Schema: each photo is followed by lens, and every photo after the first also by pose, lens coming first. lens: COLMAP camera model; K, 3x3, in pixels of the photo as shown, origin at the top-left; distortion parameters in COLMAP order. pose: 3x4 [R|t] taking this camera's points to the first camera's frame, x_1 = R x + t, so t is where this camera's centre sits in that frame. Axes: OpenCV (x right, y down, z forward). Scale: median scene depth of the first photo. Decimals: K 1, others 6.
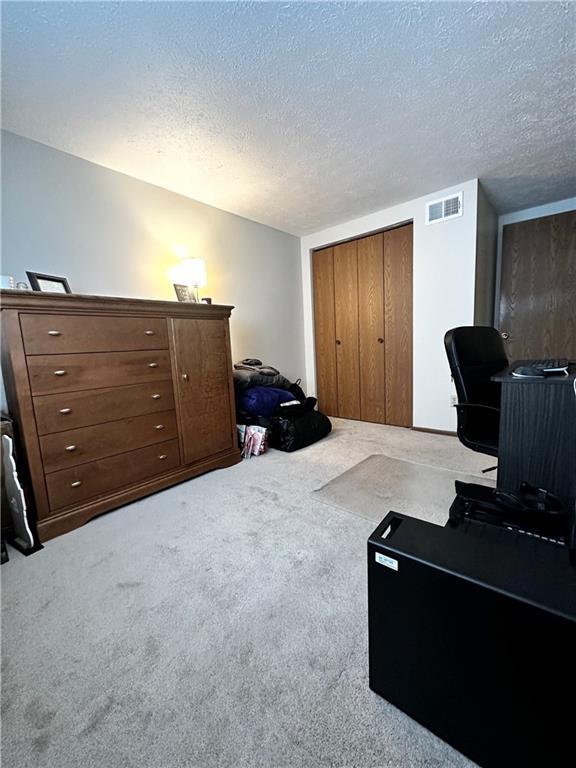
lens RADIAL K [[304.9, 0, 288.0], [0, 304.9, 384.0], [0, 0, 1]] dist [-0.004173, 0.000239]
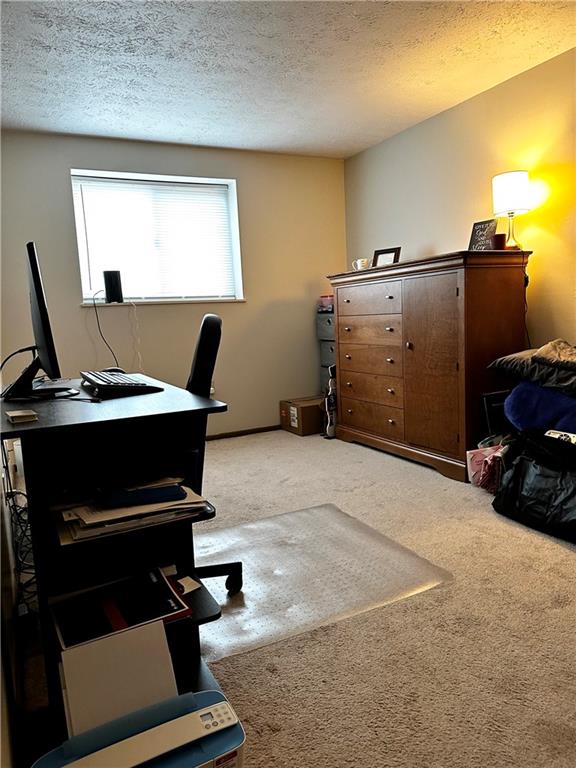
lens RADIAL K [[537.4, 0, 288.0], [0, 537.4, 384.0], [0, 0, 1]] dist [-0.000102, -0.000092]
pose [[-0.369538, 0.184534, -0.910708, 1.234841], [-0.051041, 0.974572, 0.218185, -0.235684], [0.927813, 0.127111, -0.350722, 1.223690]]
